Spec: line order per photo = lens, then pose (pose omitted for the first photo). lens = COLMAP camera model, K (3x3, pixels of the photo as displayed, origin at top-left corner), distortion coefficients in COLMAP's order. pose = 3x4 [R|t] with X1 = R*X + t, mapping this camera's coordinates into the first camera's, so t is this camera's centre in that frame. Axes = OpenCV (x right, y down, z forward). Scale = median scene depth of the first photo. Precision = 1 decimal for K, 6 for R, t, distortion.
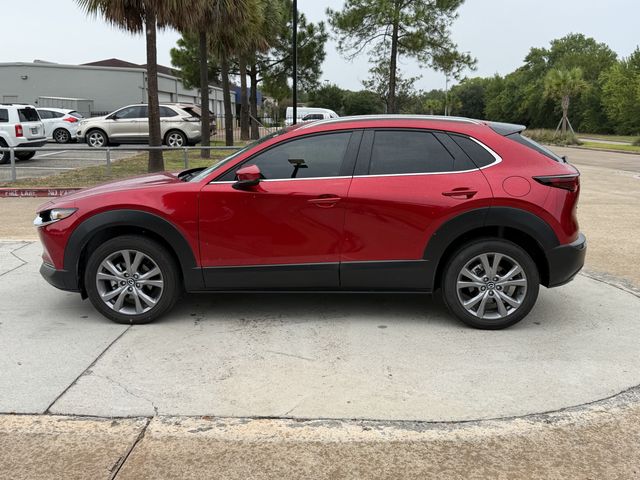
lens RADIAL K [[635.4, 0, 320.0], [0, 635.4, 240.0], [0, 0, 1]] dist [0.004796, 0.021018]
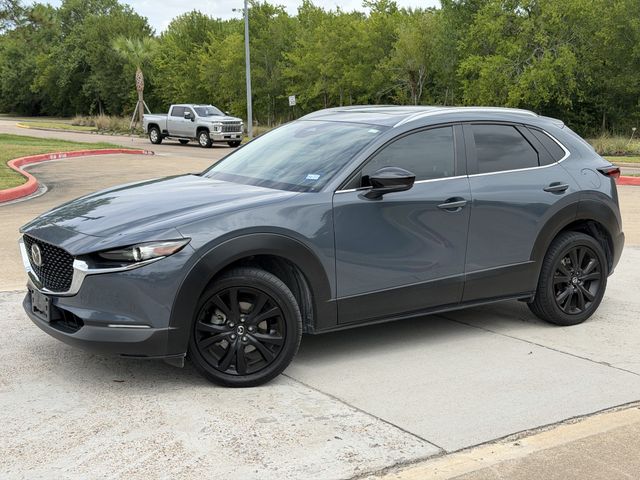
lens RADIAL K [[928.2, 0, 320.0], [0, 928.2, 240.0], [0, 0, 1]] dist [0.049768, 0.048310]
pose [[0.782709, -0.079476, 0.617293, -0.870894], [0.103705, 0.994602, -0.003440, -0.025854], [-0.613687, 0.066709, 0.786726, 0.103587]]
